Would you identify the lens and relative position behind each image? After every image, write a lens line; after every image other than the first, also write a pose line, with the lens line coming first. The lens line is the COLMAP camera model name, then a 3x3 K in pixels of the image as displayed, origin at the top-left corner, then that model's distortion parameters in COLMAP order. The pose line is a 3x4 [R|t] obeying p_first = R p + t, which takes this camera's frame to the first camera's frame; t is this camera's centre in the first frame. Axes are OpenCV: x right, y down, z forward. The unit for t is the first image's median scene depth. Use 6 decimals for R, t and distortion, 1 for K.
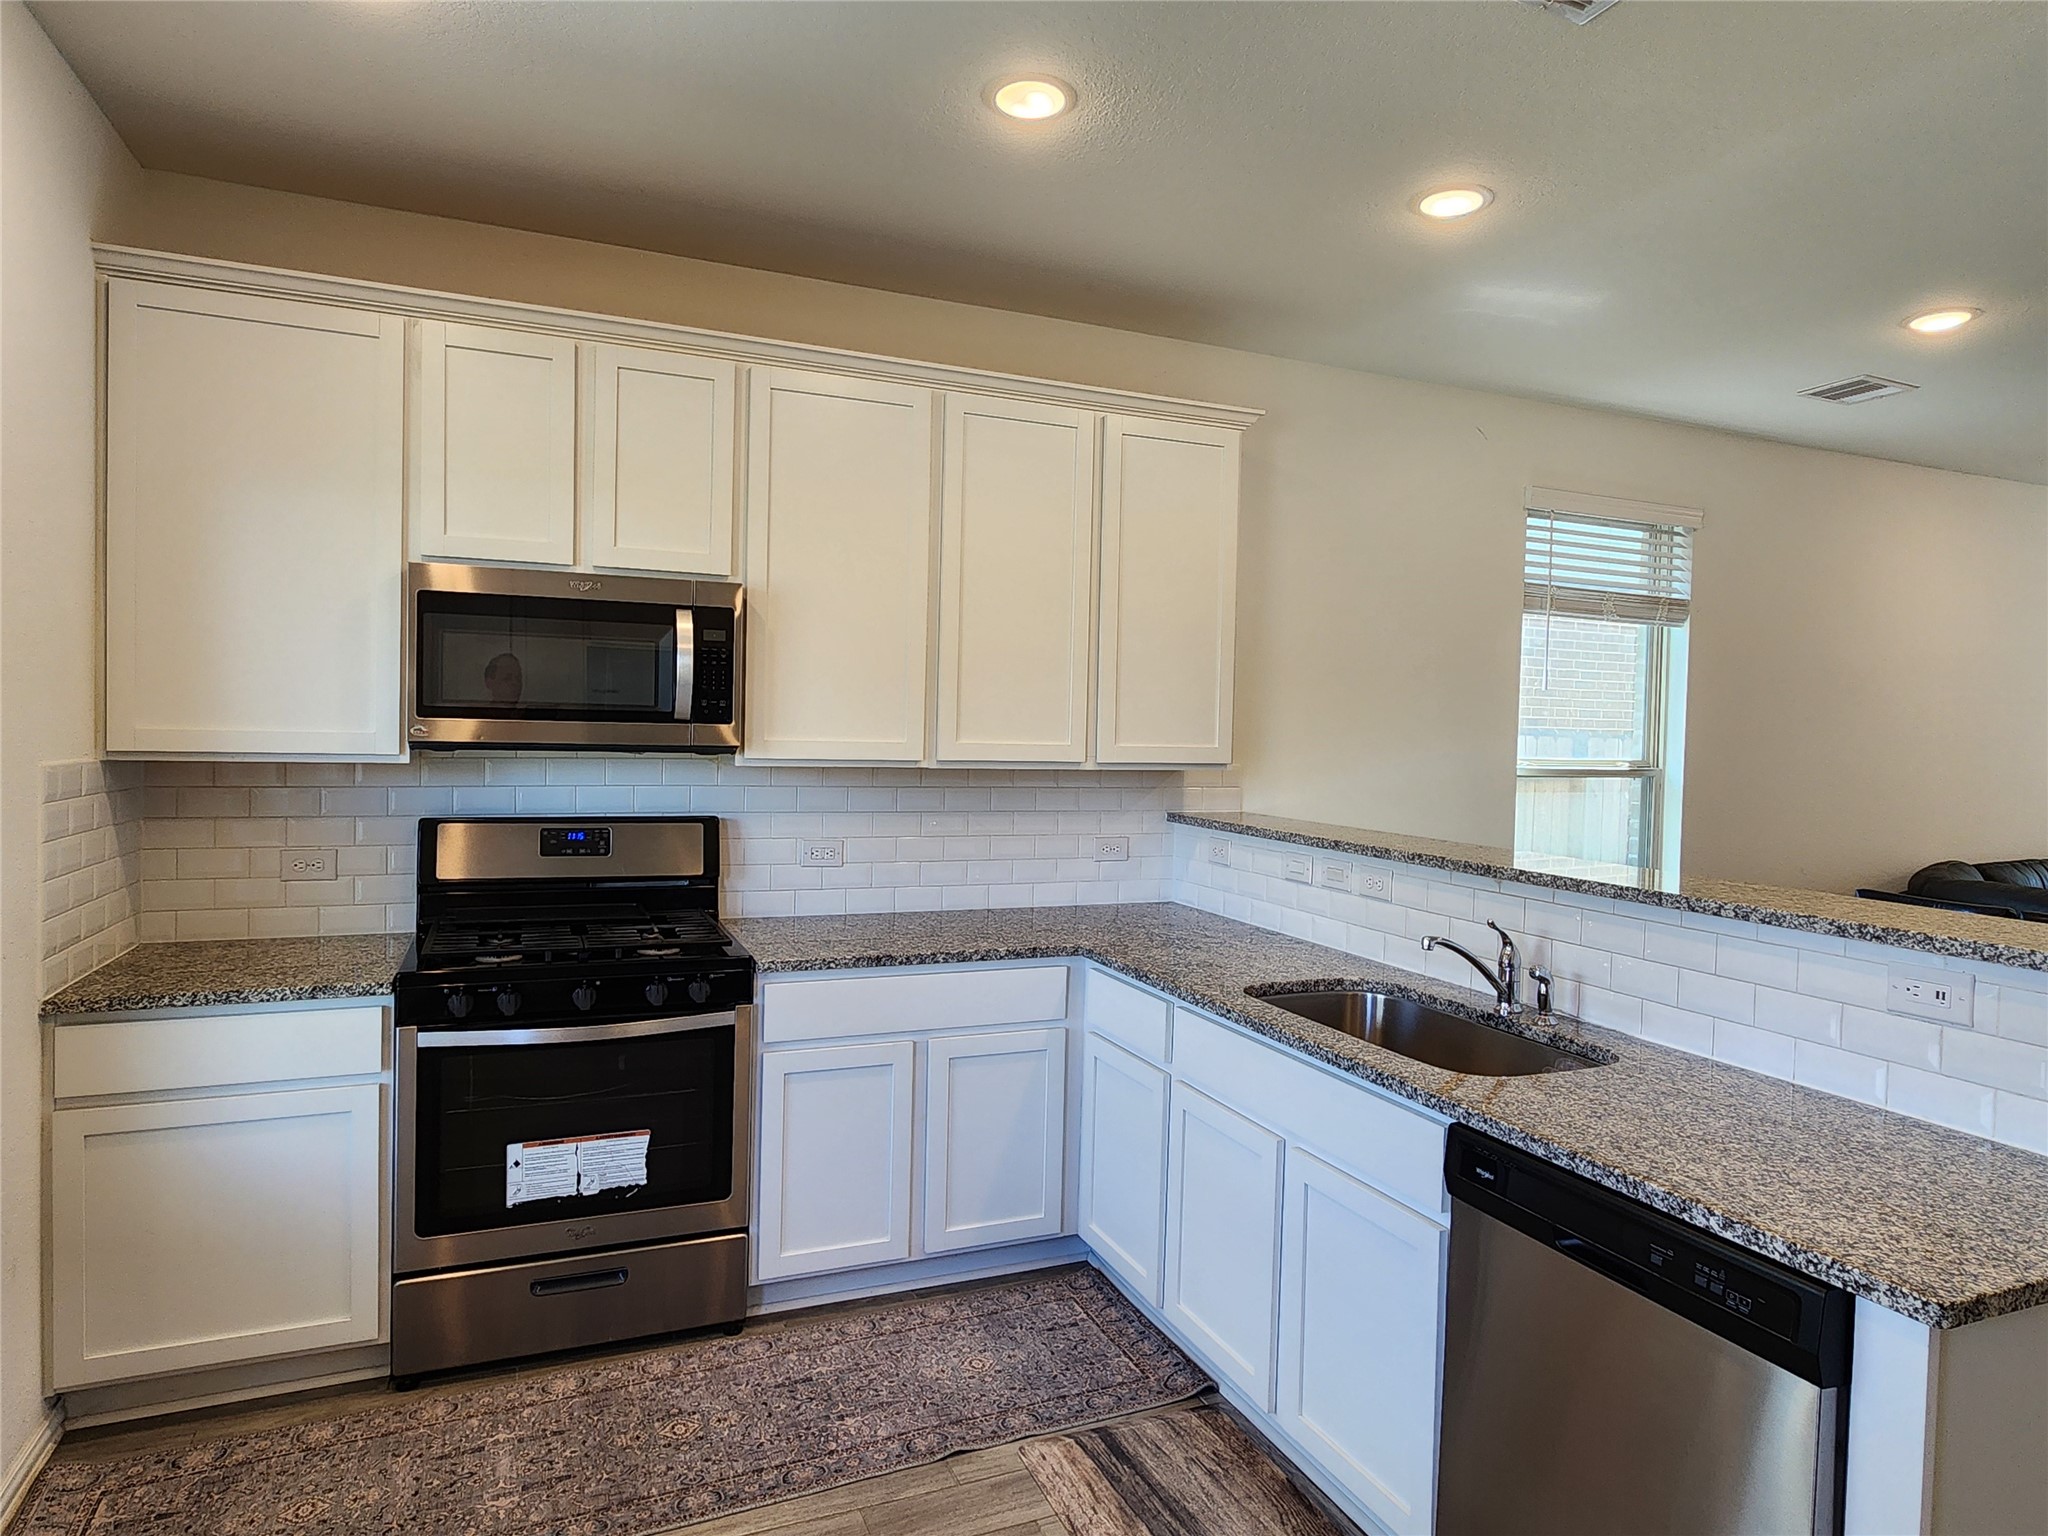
lens RADIAL K [[1202.0, 0, 1024.0], [0, 1202.0, 768.0], [0, 0, 1]] dist [0.000243, -0.001465]
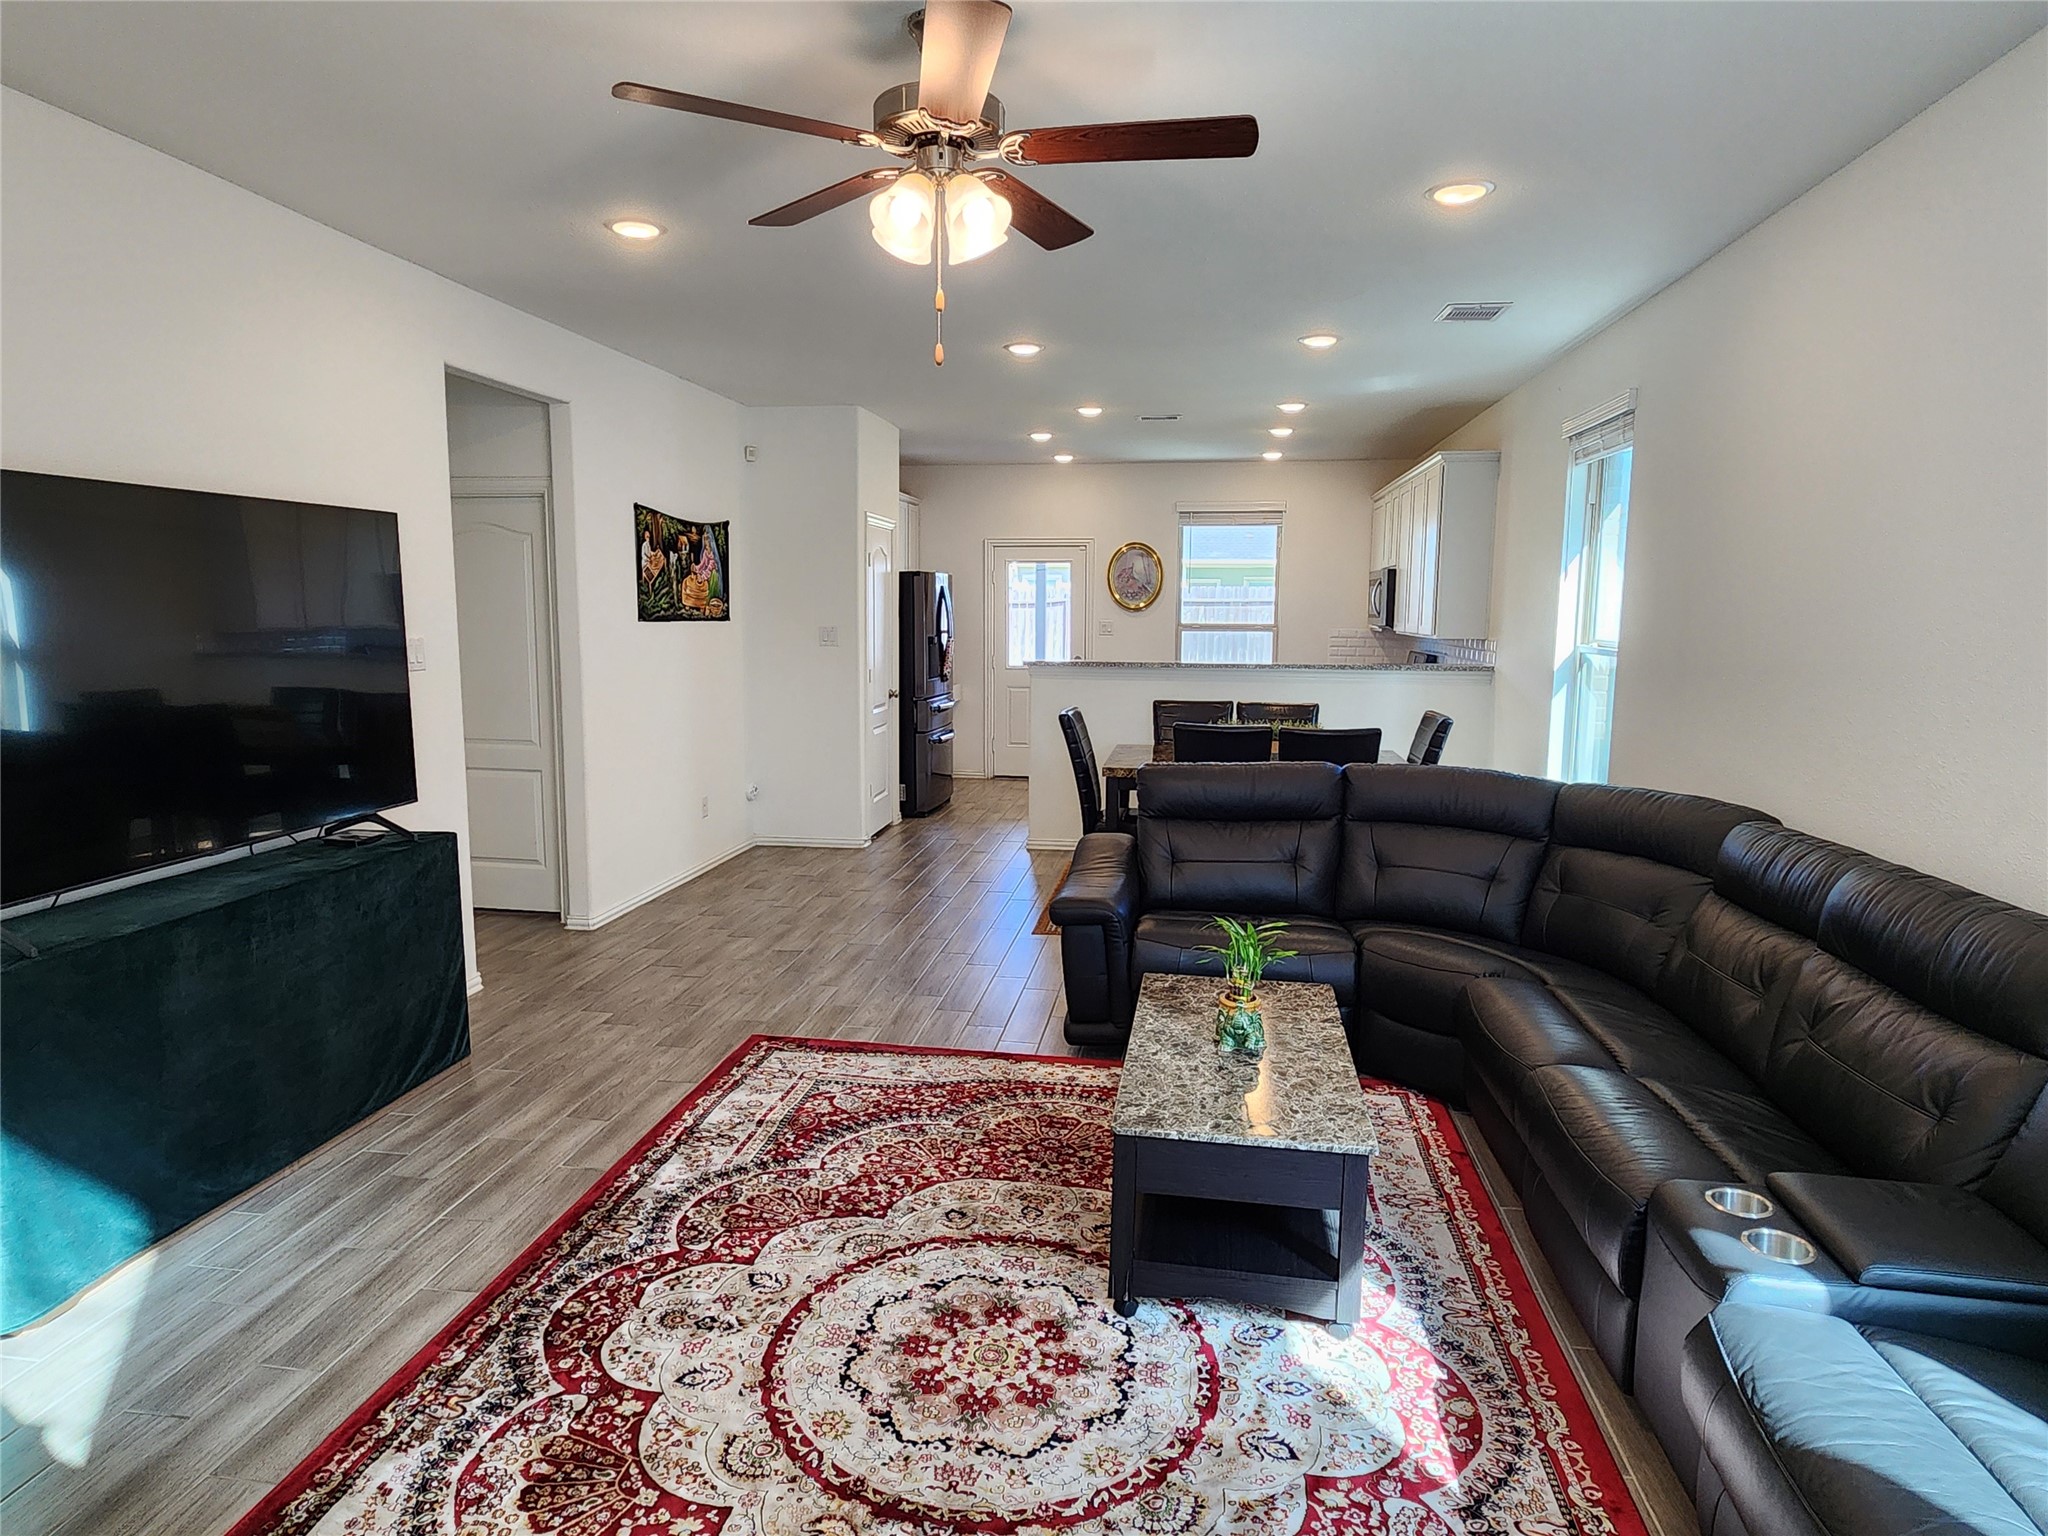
lens RADIAL K [[1228.2, 0, 1025.9], [0, 1228.2, 788.9], [0, 0, 1]] dist [-0.000075, 0.000061]
pose [[-0.511044, 0.100818, -0.853622, 2.862891], [-0.051608, 0.987707, 0.147552, -0.020904], [0.858004, 0.119459, -0.499558, 1.857694]]
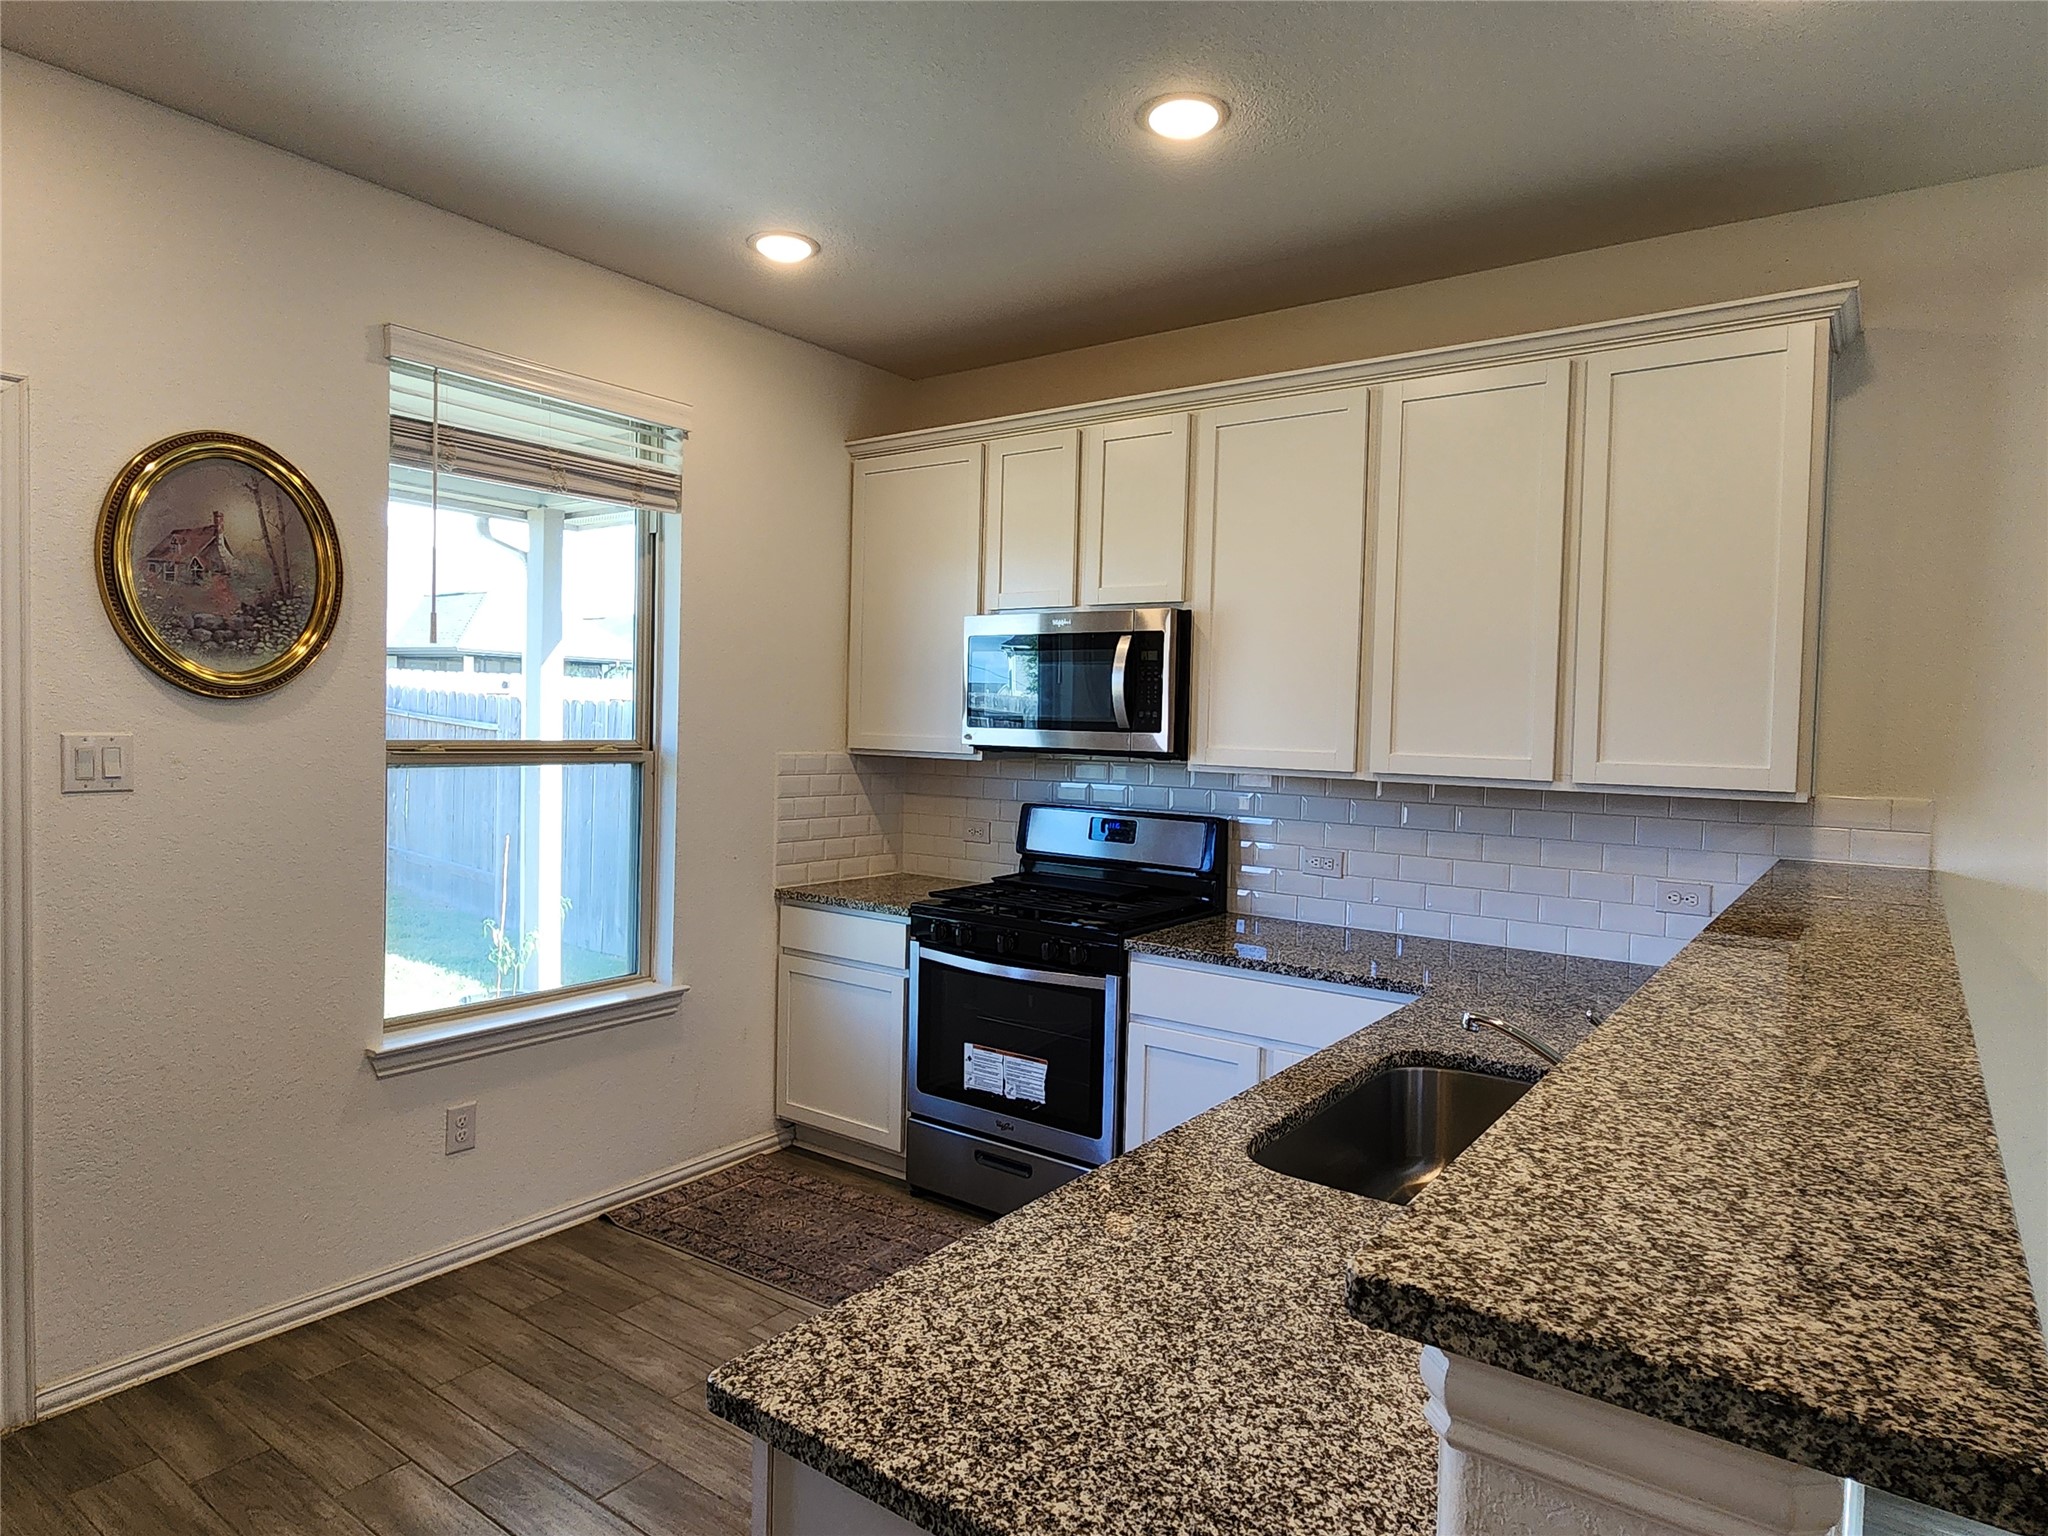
lens RADIAL K [[1202.0, 0, 1024.0], [0, 1202.0, 768.0], [0, 0, 1]] dist [0.000243, -0.001465]
pose [[0.522790, 0.023324, -0.852142, 0.689153], [-0.041050, 0.999155, 0.002164, -0.000606], [0.851472, 0.033849, 0.523306, 0.311147]]
